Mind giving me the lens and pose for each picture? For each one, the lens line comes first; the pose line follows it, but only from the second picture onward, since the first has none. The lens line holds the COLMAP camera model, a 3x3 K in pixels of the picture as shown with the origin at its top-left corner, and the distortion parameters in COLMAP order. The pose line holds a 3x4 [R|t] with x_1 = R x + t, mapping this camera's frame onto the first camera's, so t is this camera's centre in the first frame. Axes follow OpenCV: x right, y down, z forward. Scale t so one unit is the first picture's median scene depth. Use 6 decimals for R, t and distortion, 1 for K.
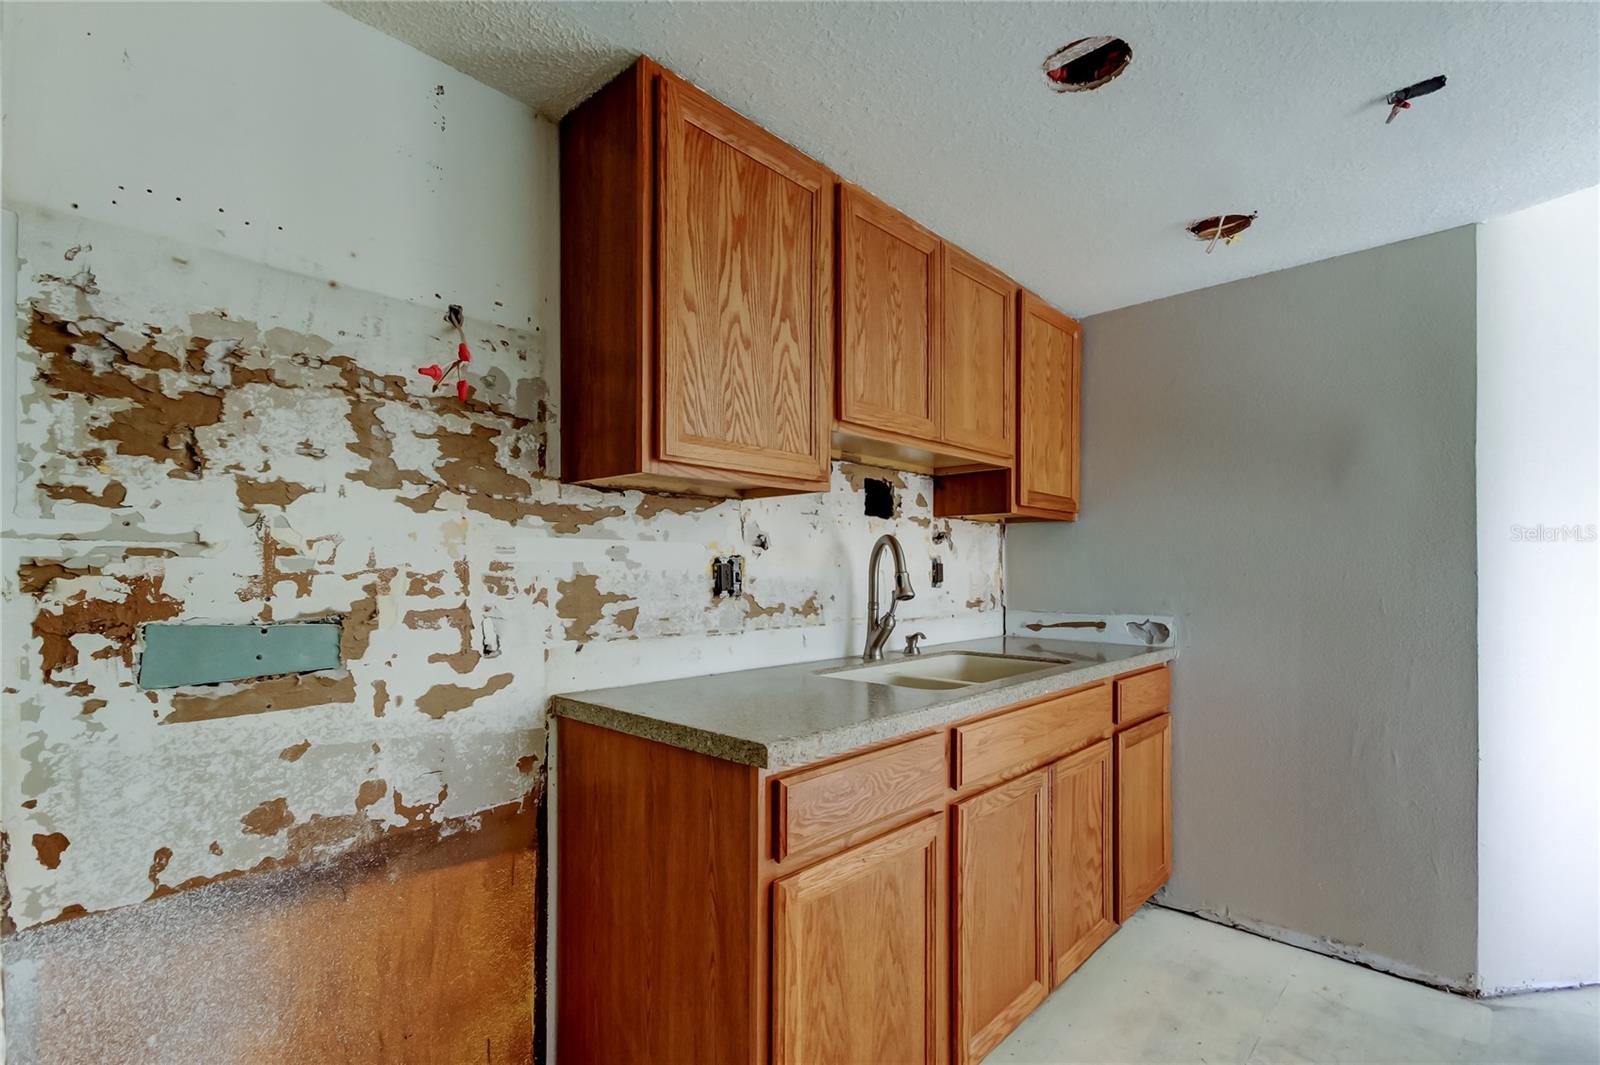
lens RADIAL K [[741.6, 0, 796.4], [0, 741.6, 569.5], [0, 0, 1]] dist [0.000459, -0.000207]
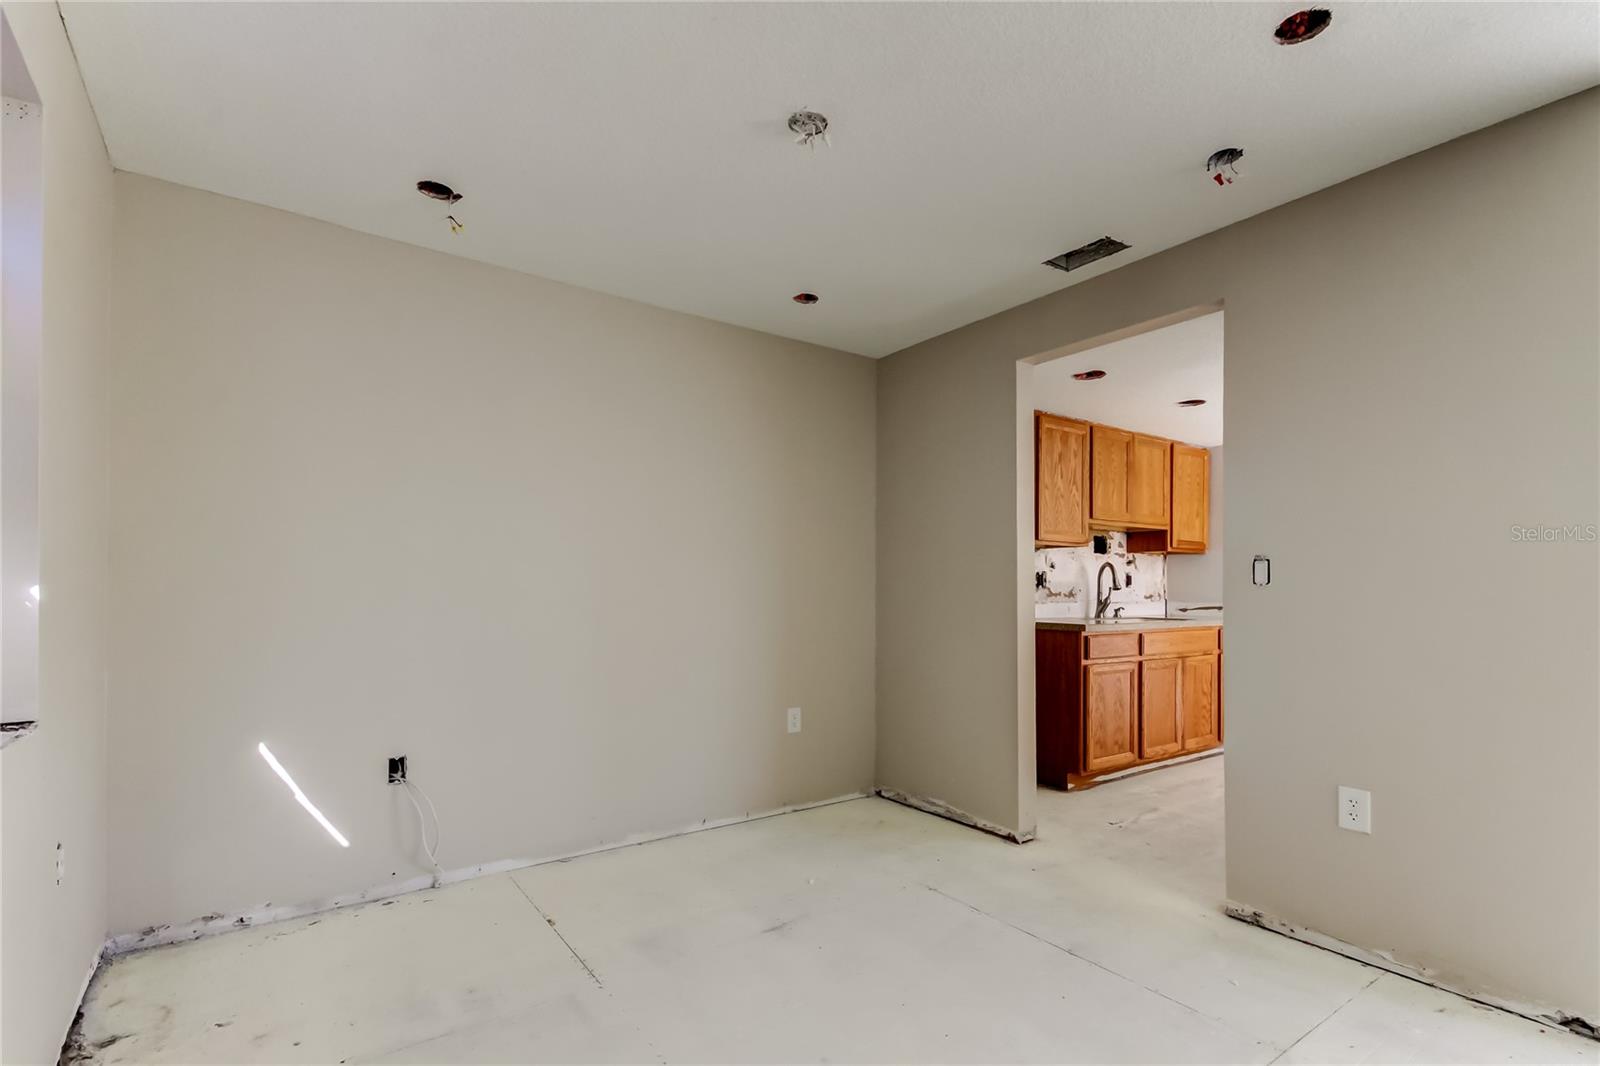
lens RADIAL K [[761.0, 0, 778.1], [0, 761.0, 587.6], [0, 0, 1]] dist [0.000626, -0.000155]
pose [[0.976704, 0.001378, -0.214586, -0.436058], [-0.002140, 0.999992, -0.003321, 0.048706], [0.214580, 0.003703, 0.976699, -1.799201]]
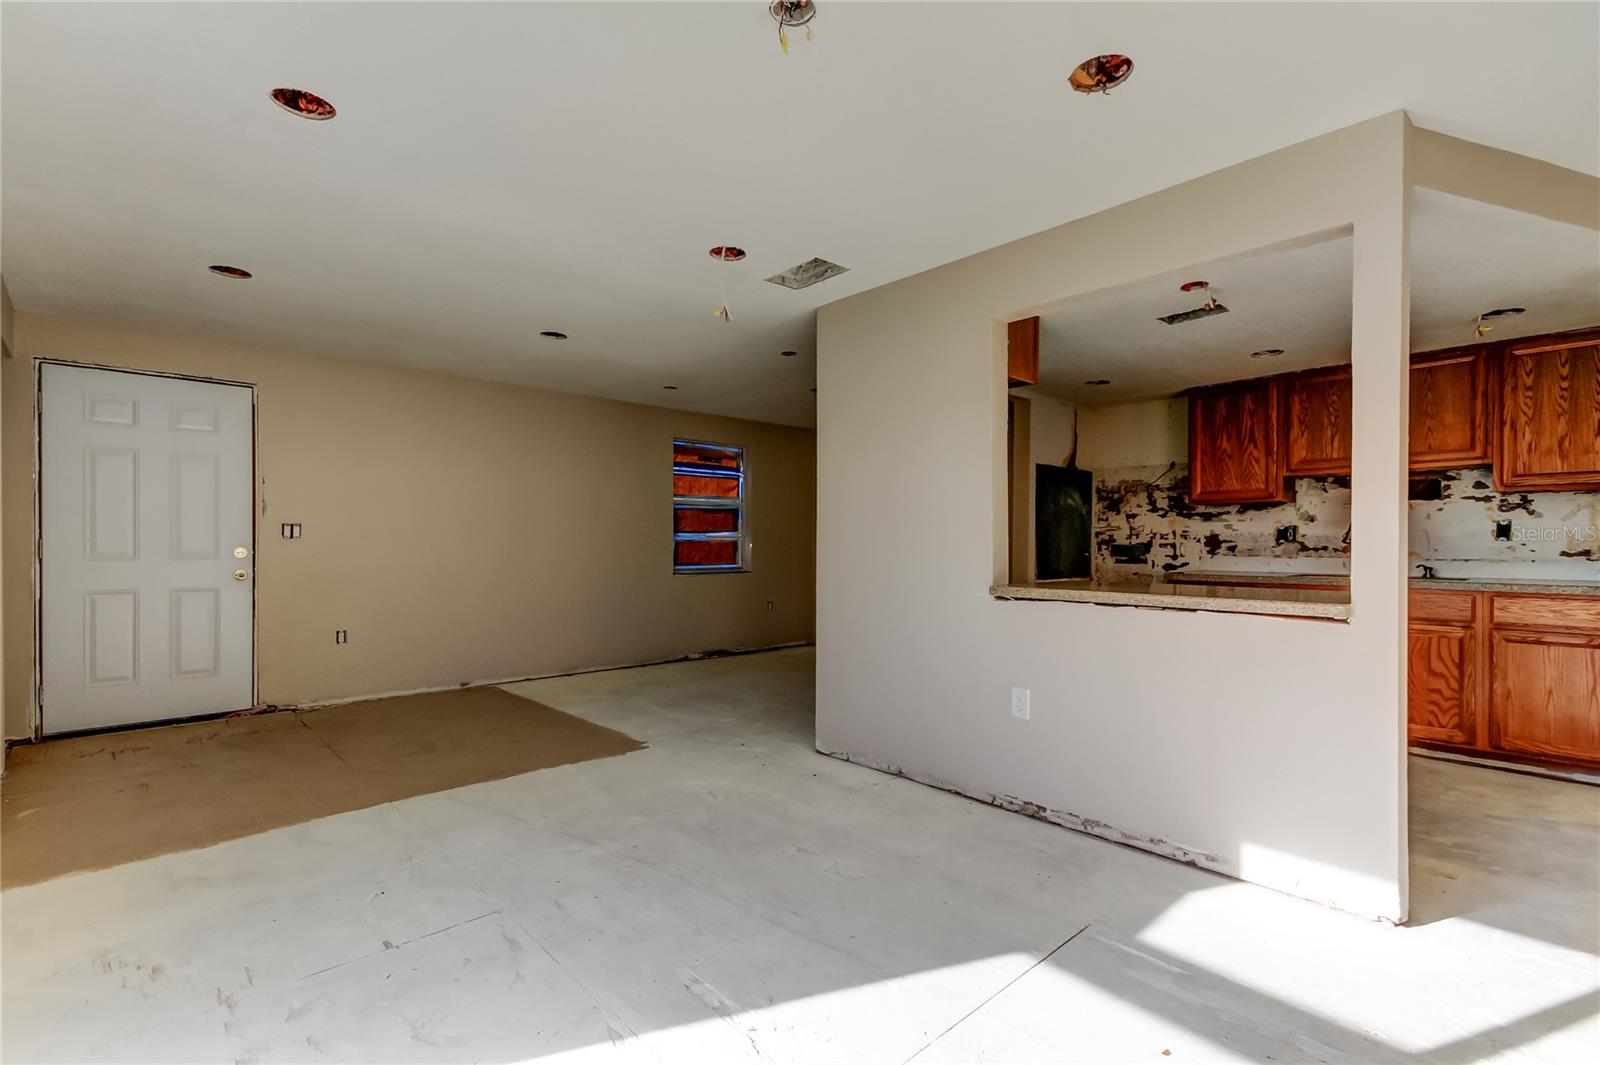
lens RADIAL K [[739.2, 0, 805.7], [0, 739.2, 544.3], [0, 0, 1]] dist [0.013880, -0.000638]
pose [[-0.082491, 0.002069, -0.996590, 2.698041], [0.001985, 0.999996, 0.001911, 0.037808], [0.996590, -0.001821, -0.082494, -0.420118]]
